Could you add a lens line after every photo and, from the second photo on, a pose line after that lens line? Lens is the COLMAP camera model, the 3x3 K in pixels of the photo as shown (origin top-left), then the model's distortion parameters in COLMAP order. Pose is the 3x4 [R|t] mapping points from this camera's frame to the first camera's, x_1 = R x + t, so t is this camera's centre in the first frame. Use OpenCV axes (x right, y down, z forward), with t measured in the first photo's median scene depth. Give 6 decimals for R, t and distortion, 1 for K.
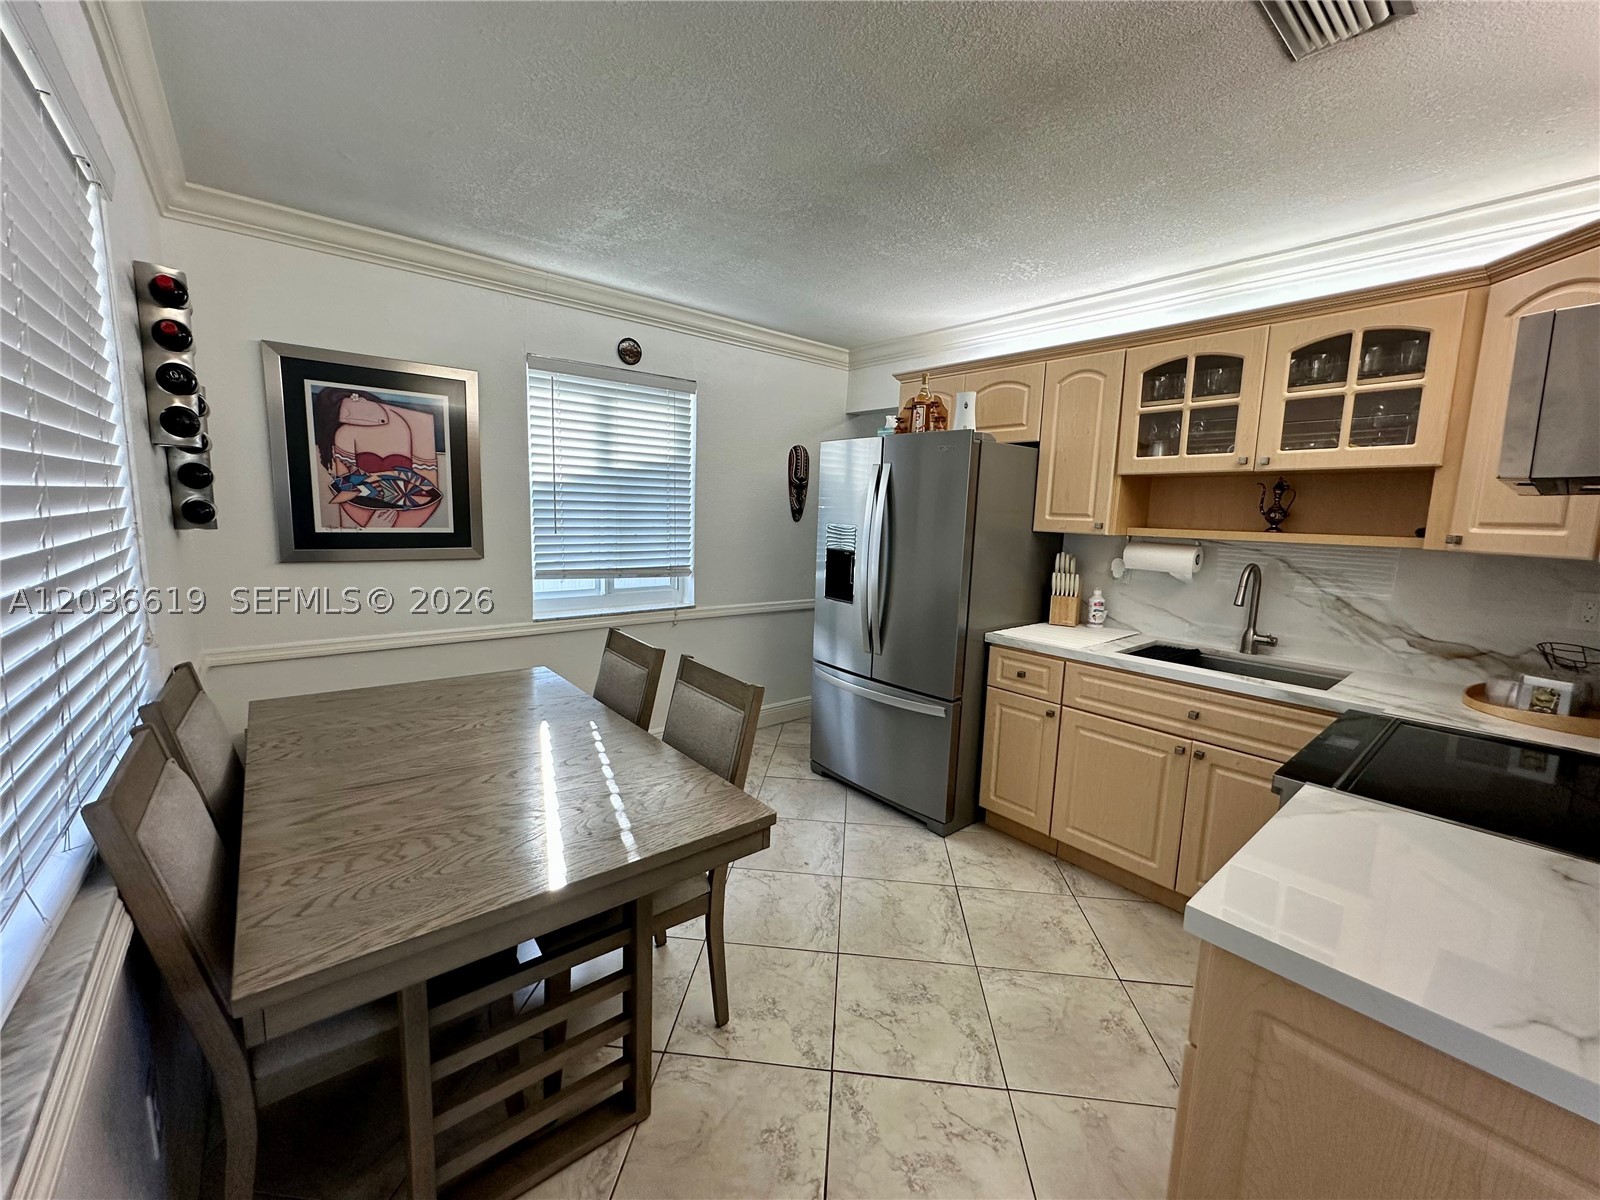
lens RADIAL K [[637.0, 0, 803.7], [0, 637.0, 599.5], [0, 0, 1]] dist [-0.004080, 0.000130]
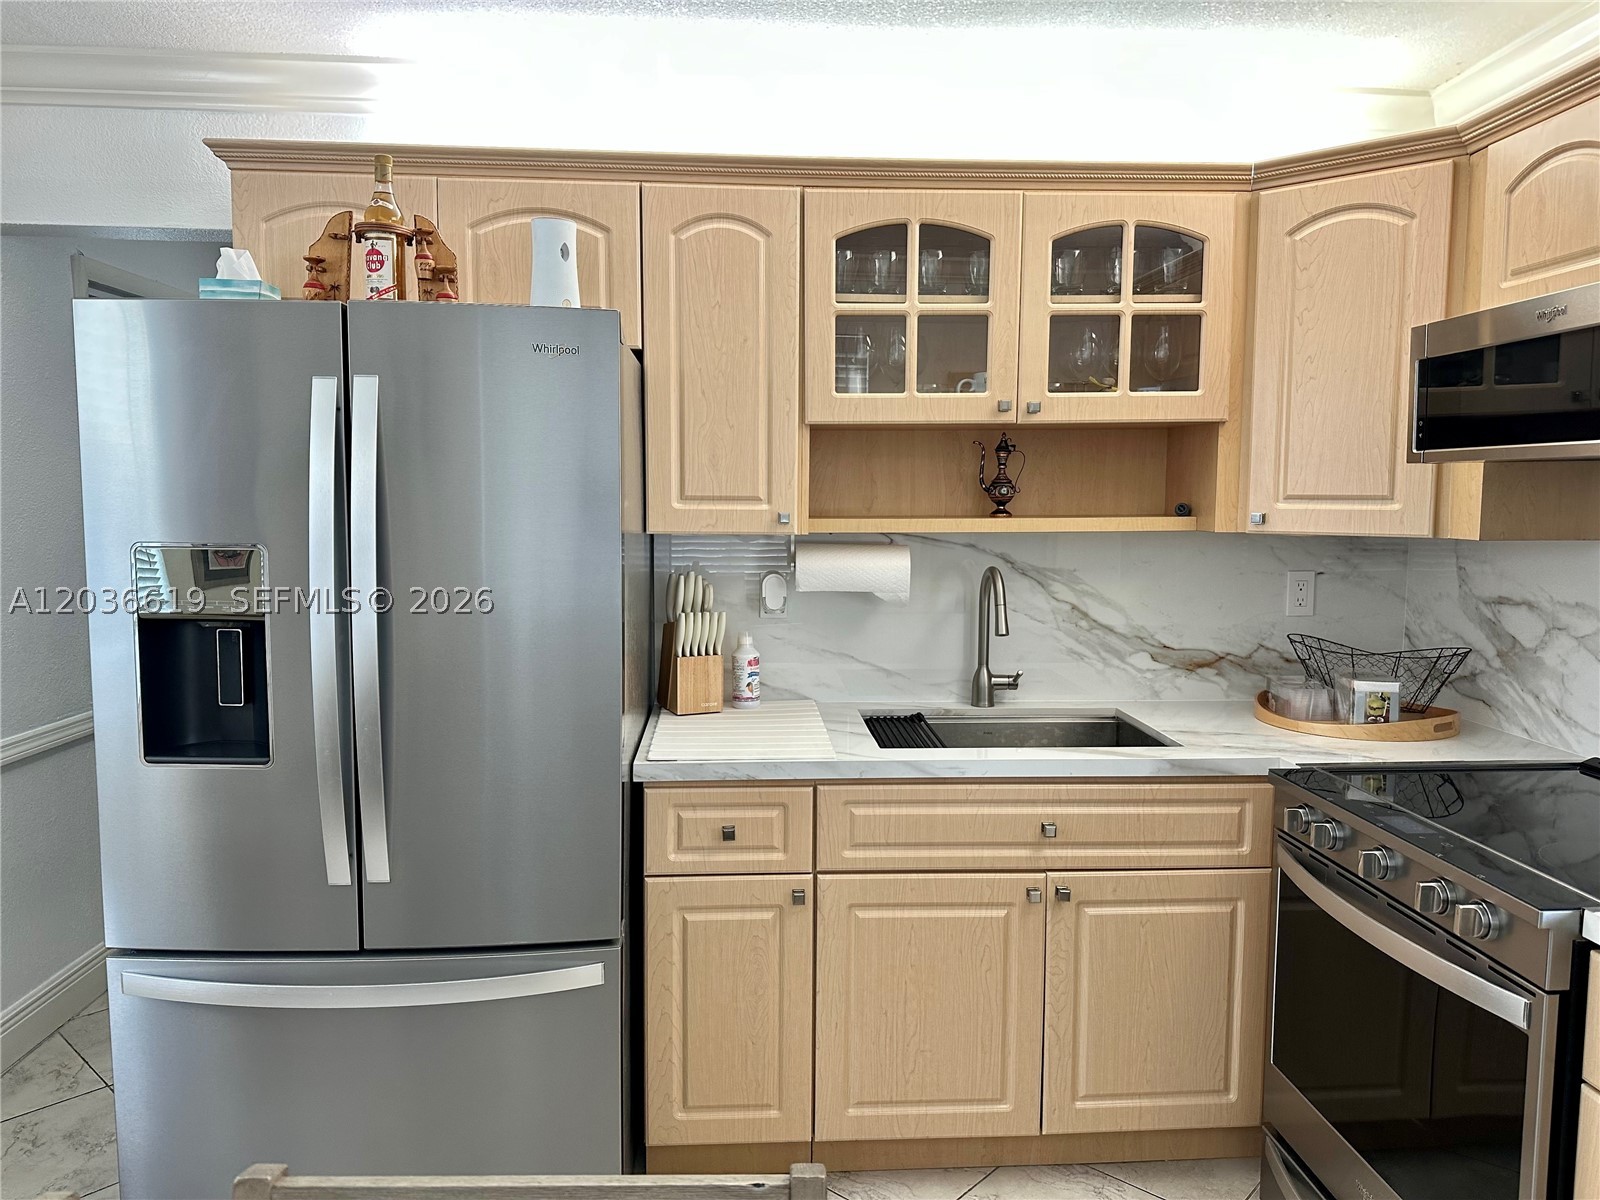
lens RADIAL K [[1102.2, 0, 795.3], [0, 1102.2, 597.2], [0, 0, 1]] dist [0.095345, -0.138898]
pose [[0.600651, -0.103319, 0.792807, -0.298272], [0.124886, 0.991567, 0.034604, -0.090109], [-0.789697, 0.078226, 0.608489, 0.485907]]
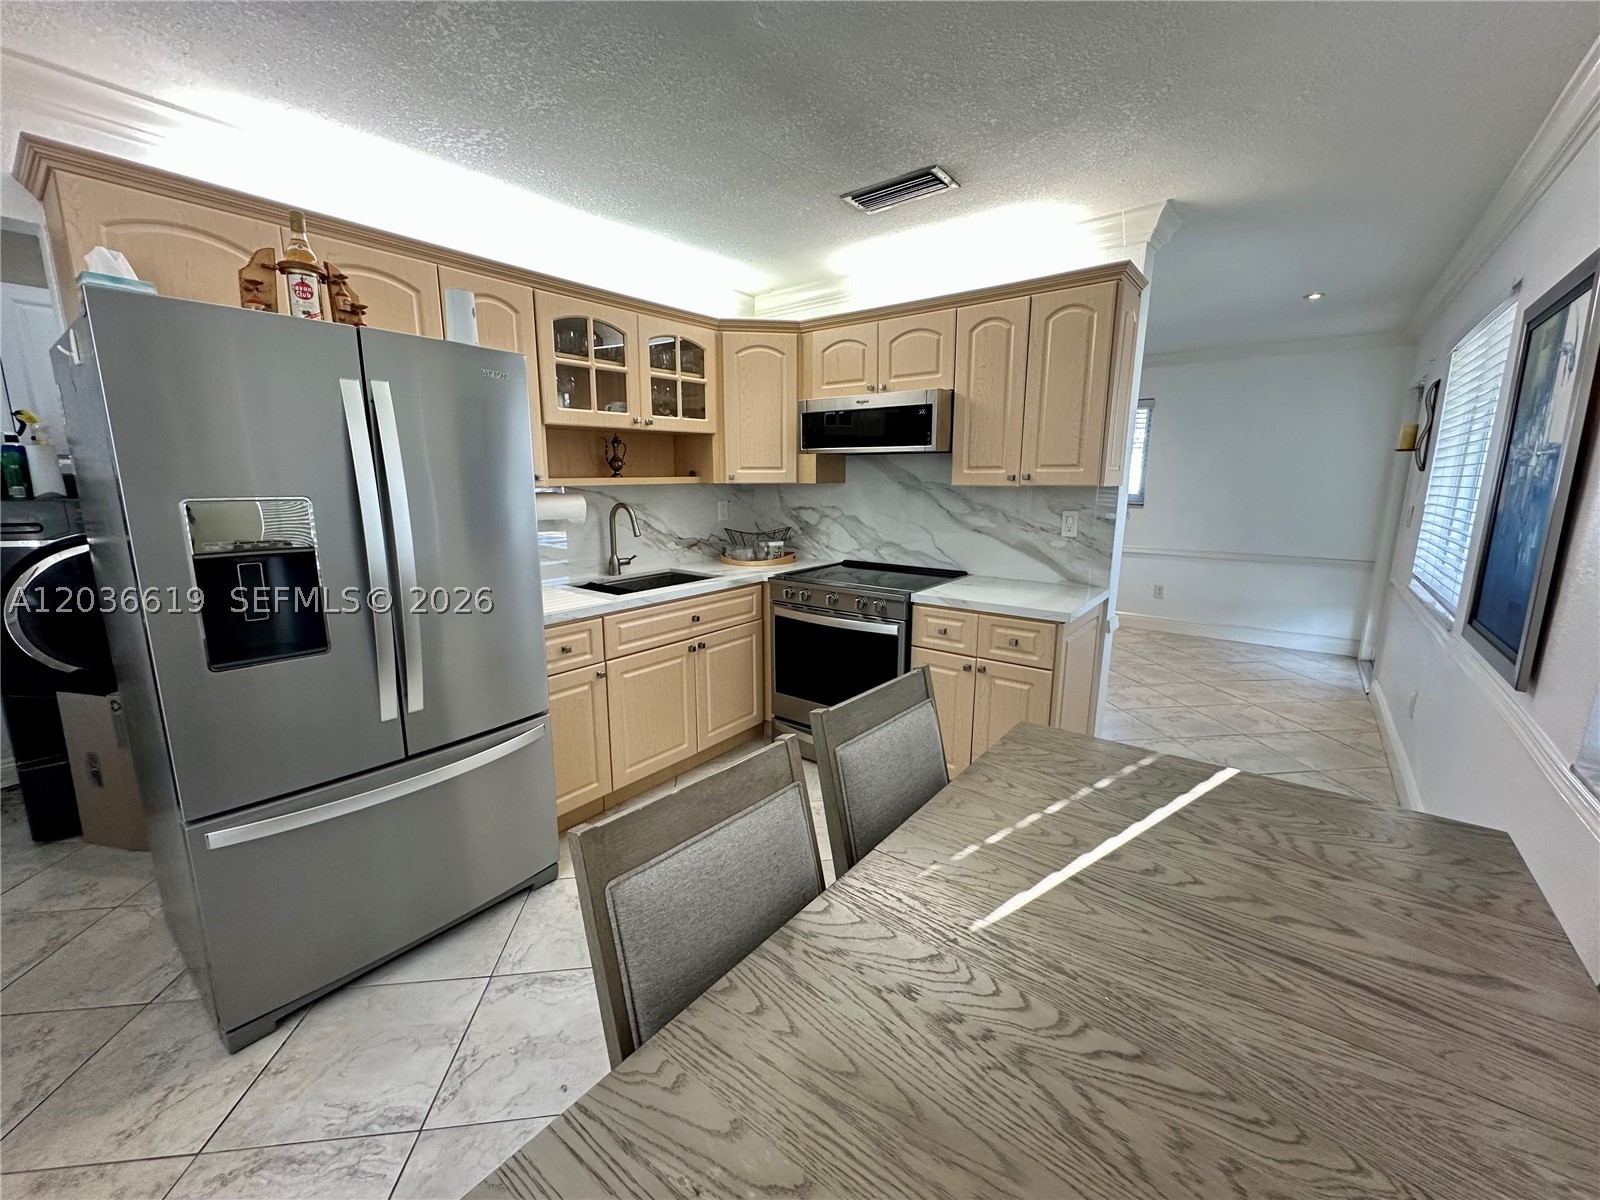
lens RADIAL K [[637.2, 0, 797.3], [0, 637.2, 597.4], [0, 0, 1]] dist [-0.001719, -0.000093]
pose [[-0.204980, -0.218488, 0.954068, -0.616327], [0.126830, 0.960618, 0.247238, -0.145592], [-0.970514, 0.171683, -0.169196, 0.912590]]
